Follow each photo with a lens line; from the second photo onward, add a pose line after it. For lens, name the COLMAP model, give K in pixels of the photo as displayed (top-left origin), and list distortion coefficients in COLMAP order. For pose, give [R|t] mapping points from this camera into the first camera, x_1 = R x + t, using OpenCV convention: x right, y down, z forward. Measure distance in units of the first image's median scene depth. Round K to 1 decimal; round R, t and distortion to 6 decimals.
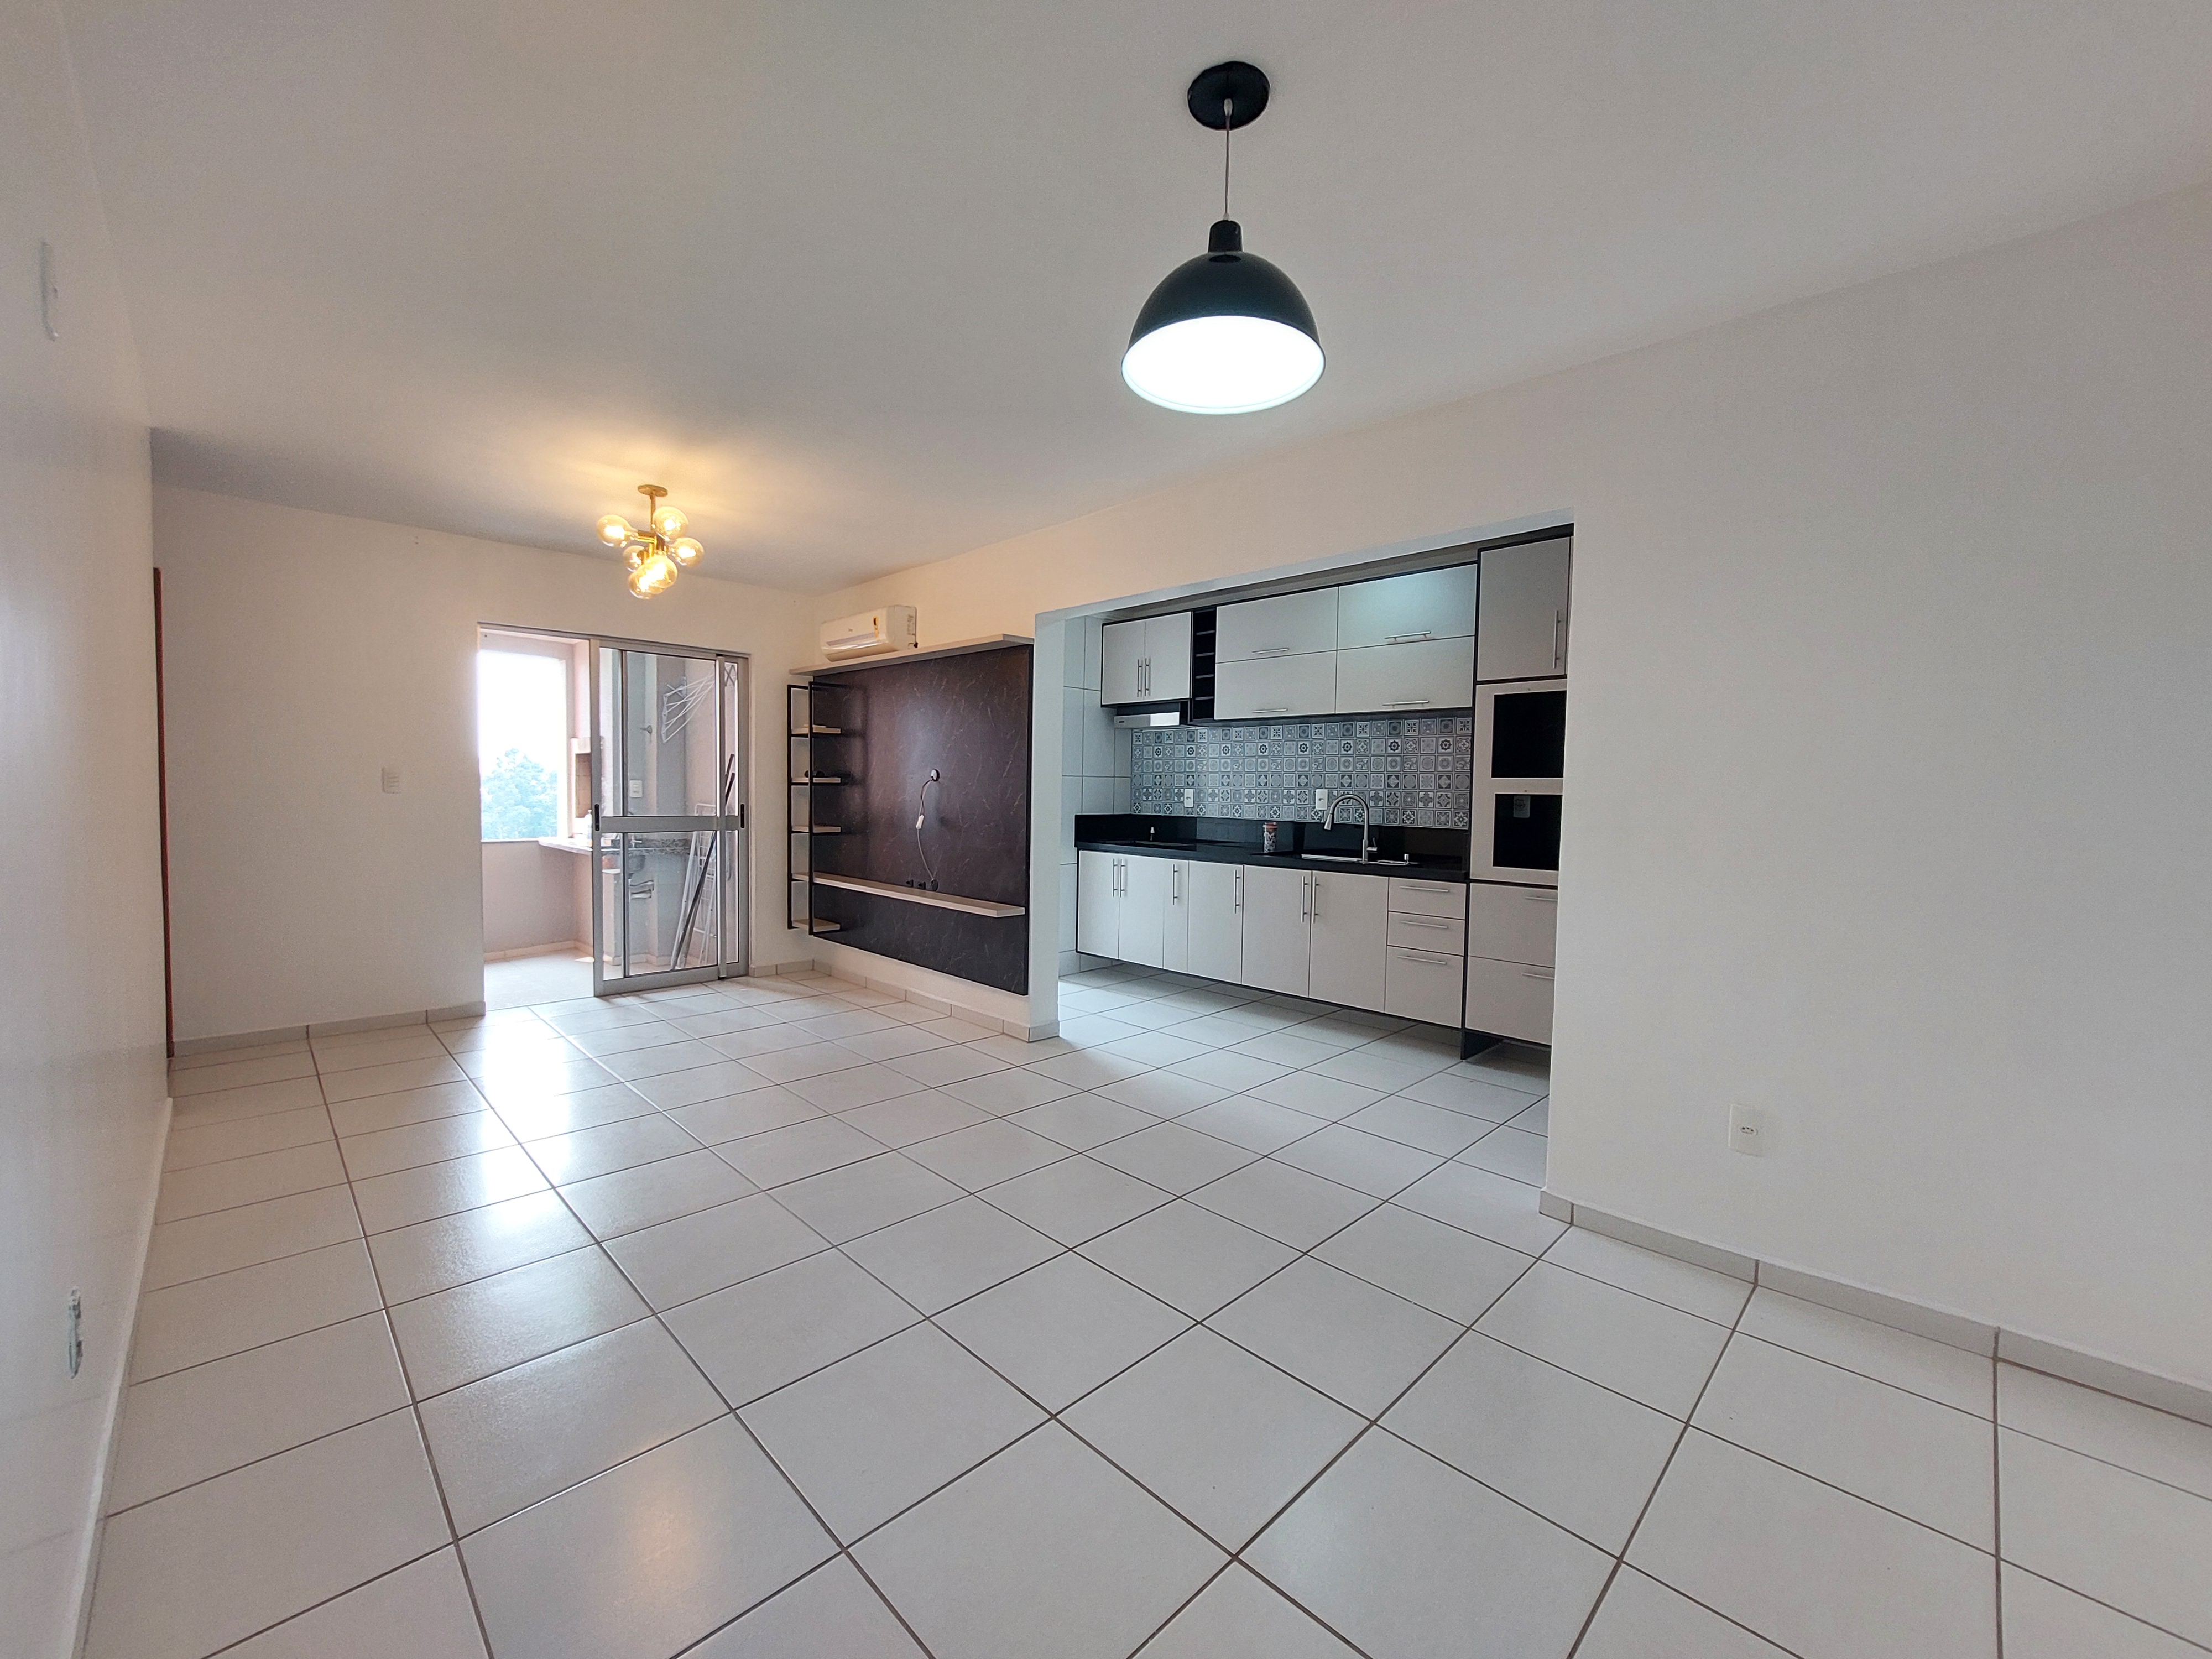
lens RADIAL K [[880.1, 0, 1117.7], [0, 880.1, 832.0], [0, 0, 1]] dist [-0.010627, -0.000354]
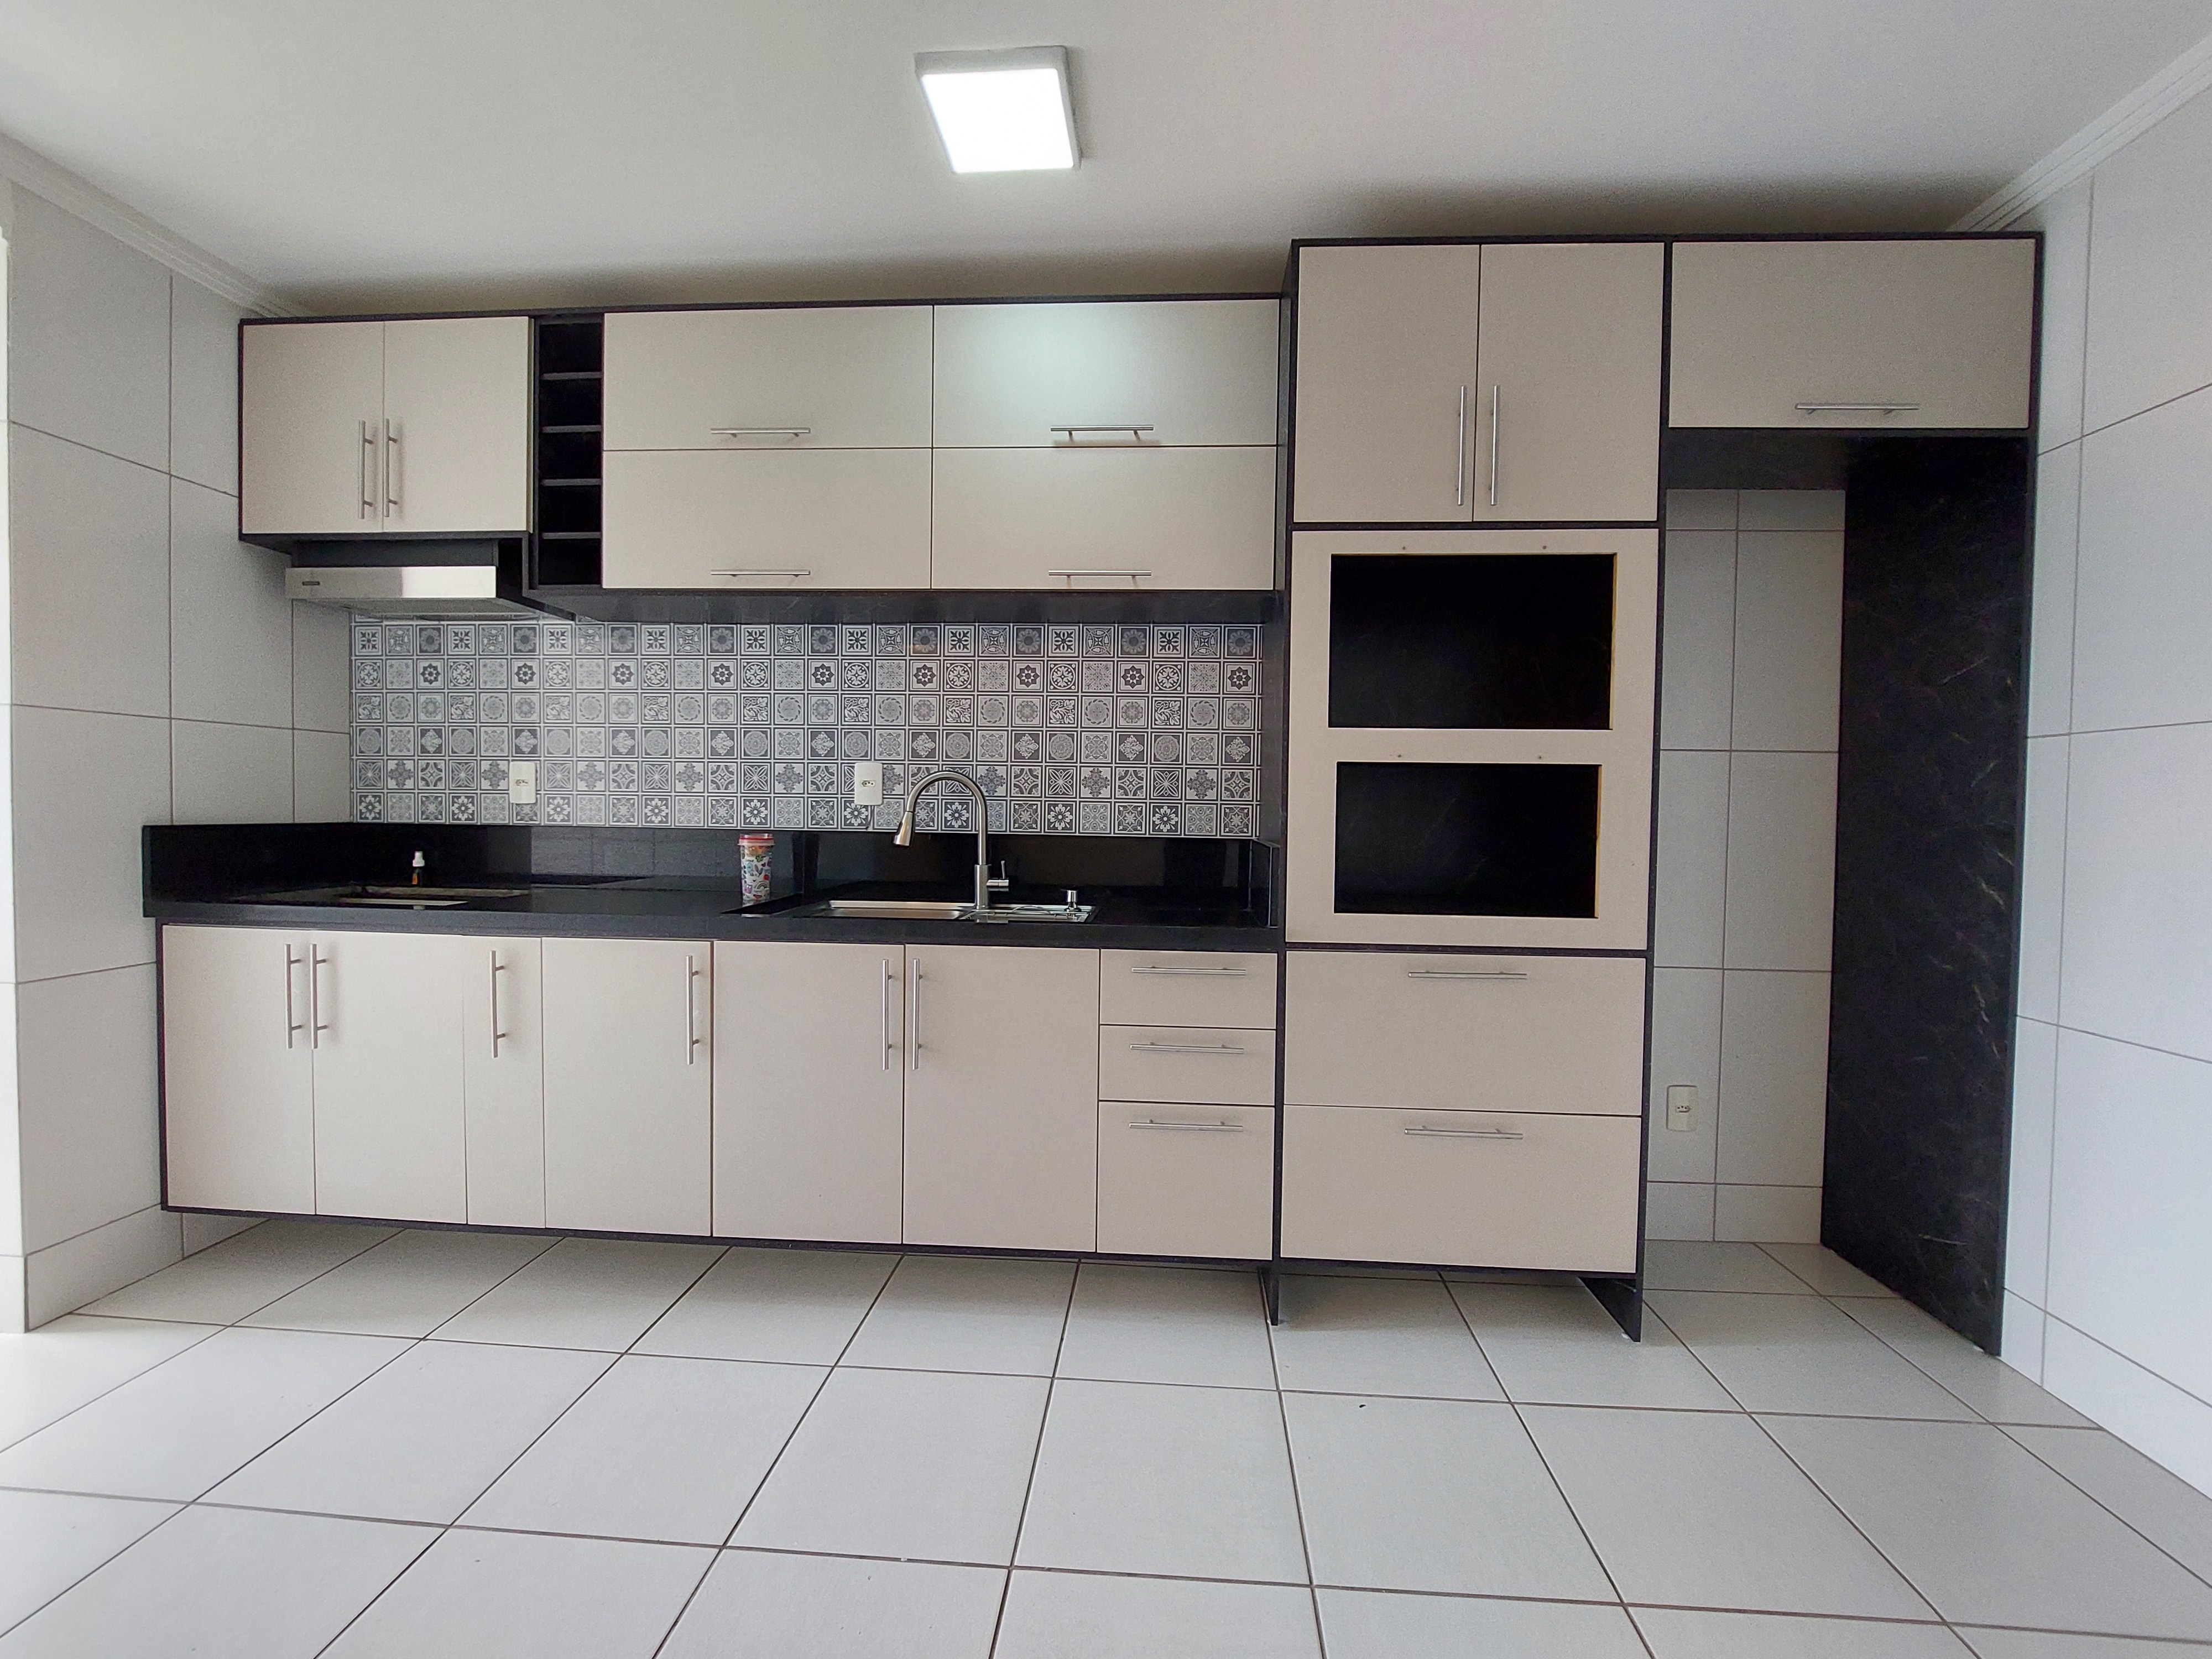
lens RADIAL K [[880.1, 0, 1118.5], [0, 880.1, 828.0], [0, 0, 1]] dist [-0.010627, -0.000354]
pose [[0.749841, -0.021339, 0.661274, 0.017700], [0.029004, 0.999579, -0.000632, -0.008618], [-0.660982, 0.019653, 0.750144, 0.565333]]
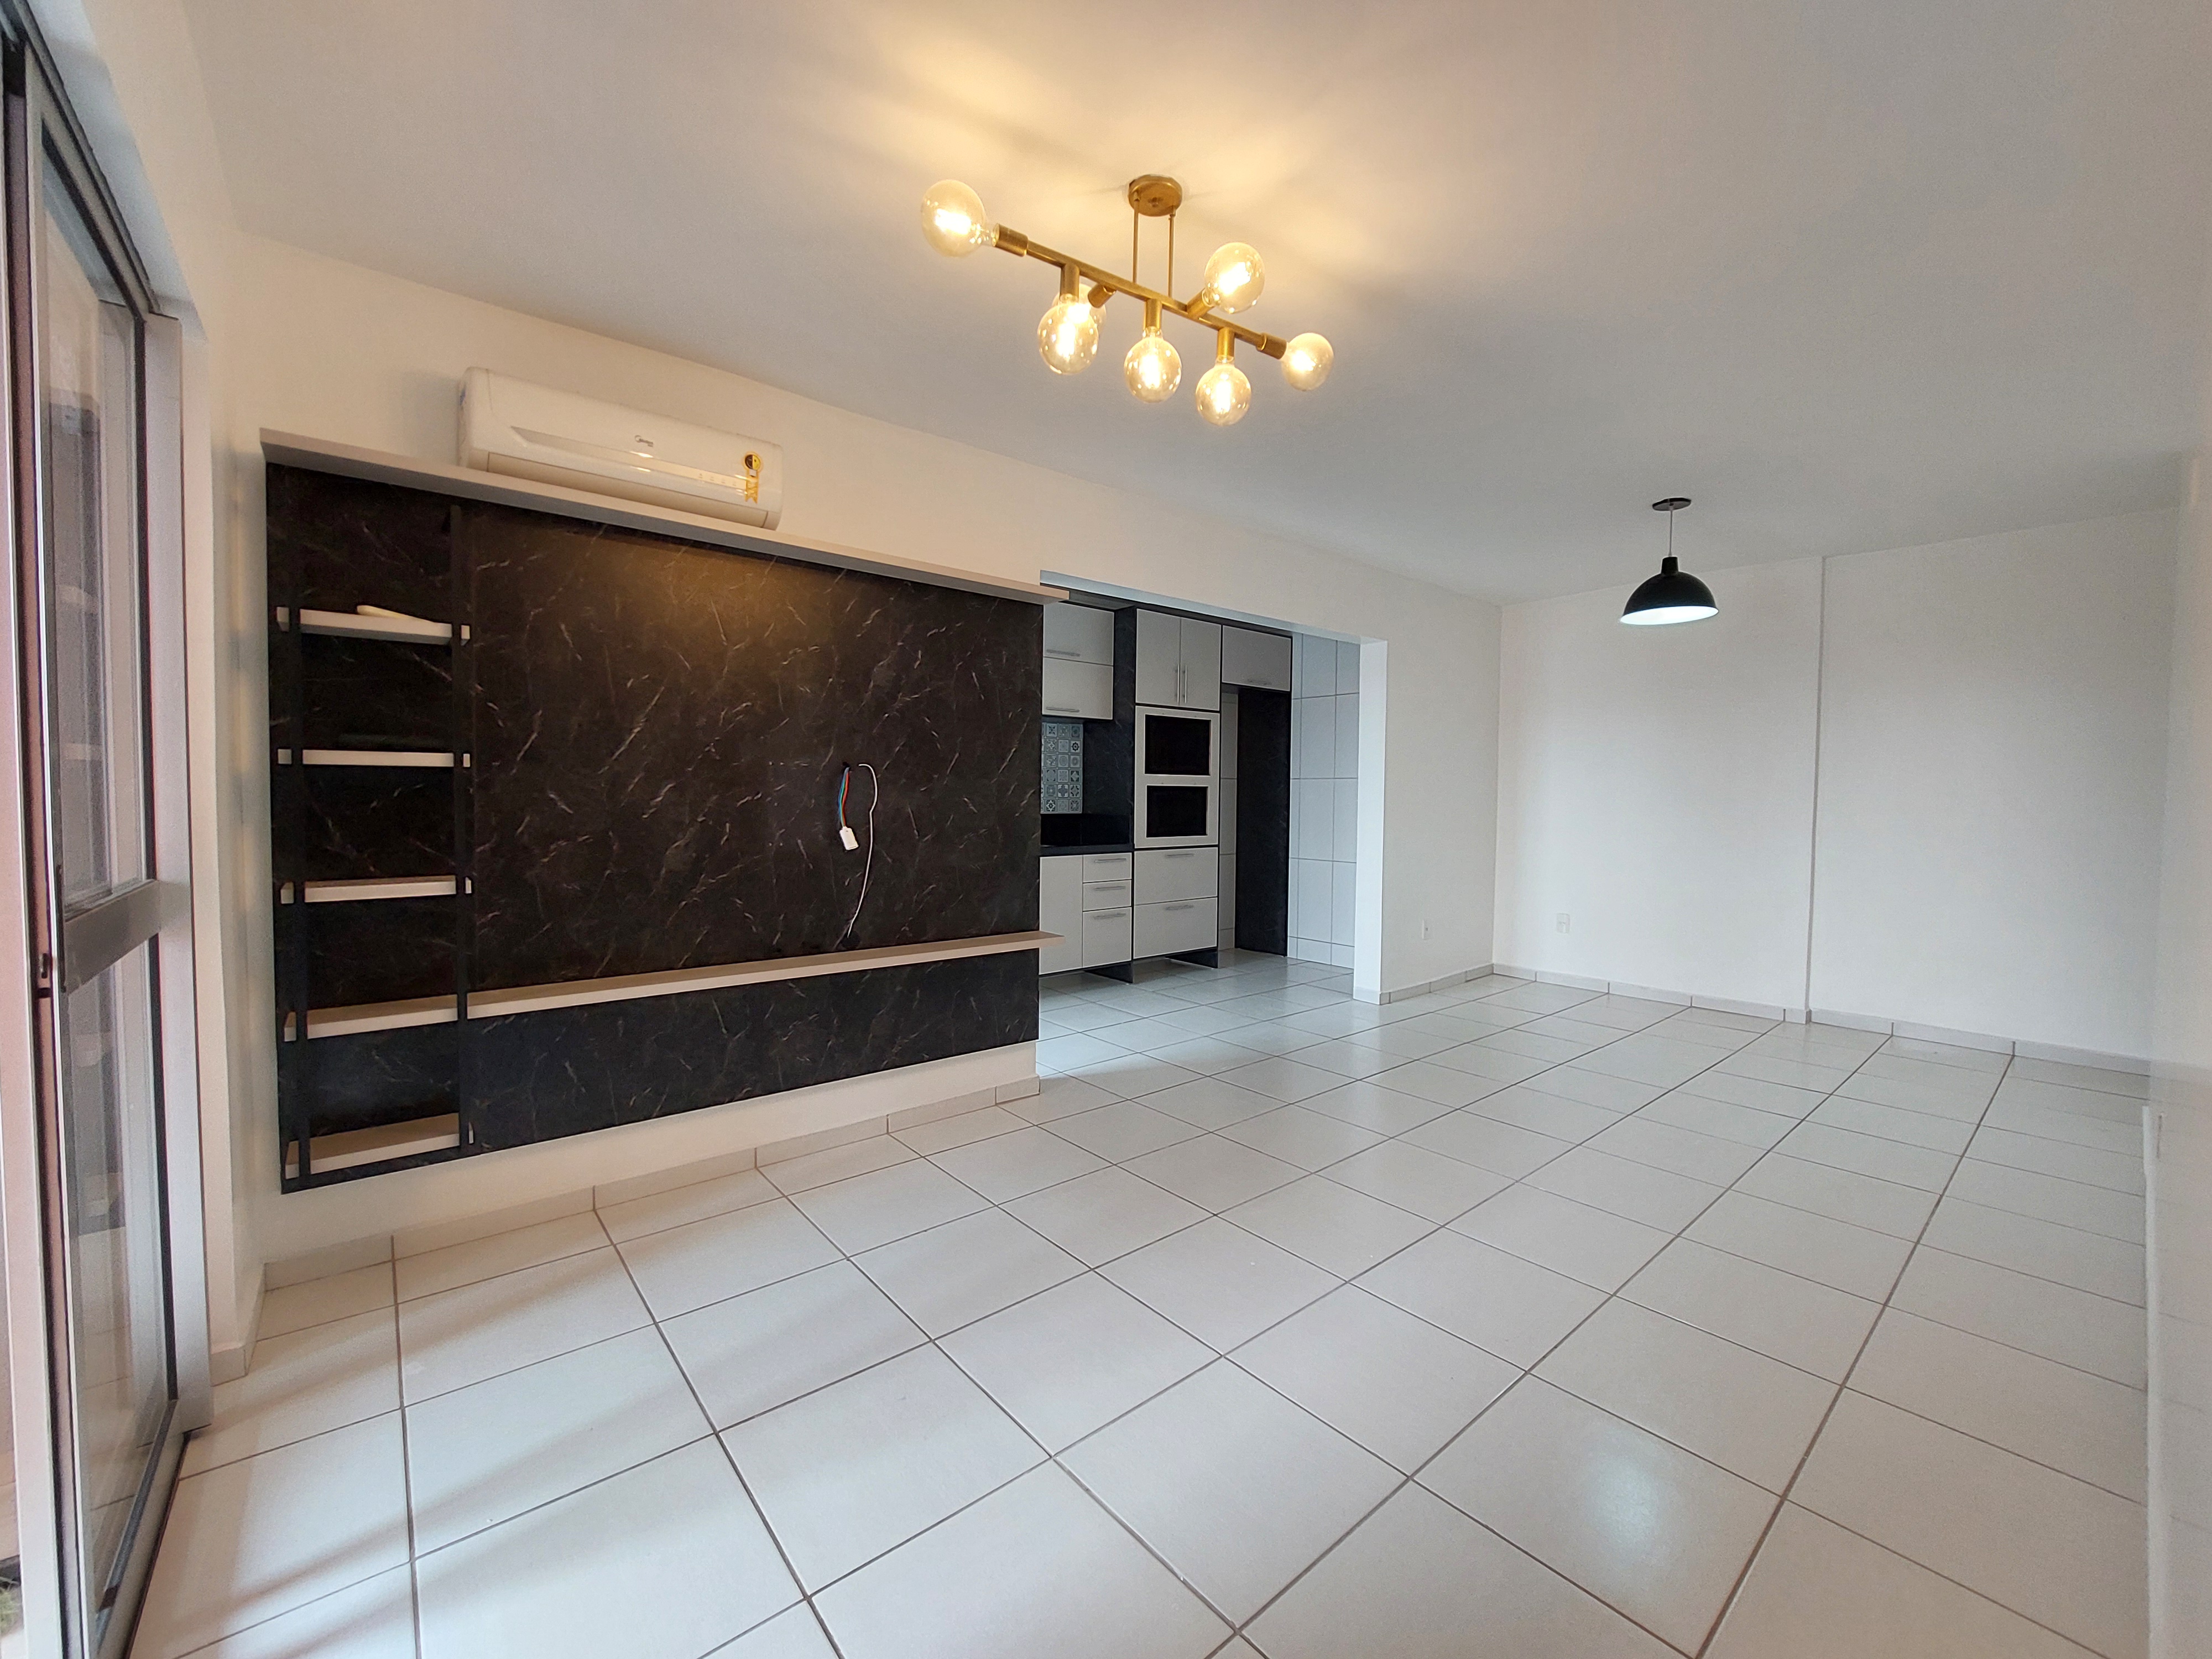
lens RADIAL K [[880.1, 0, 1124.3], [0, 880.1, 824.0], [0, 0, 1]] dist [-0.010627, -0.000354]
pose [[0.076438, -0.052279, 0.995703, -0.770745], [0.035945, 0.998120, 0.049647, -0.042523], [-0.996426, 0.031996, 0.078174, 0.729814]]
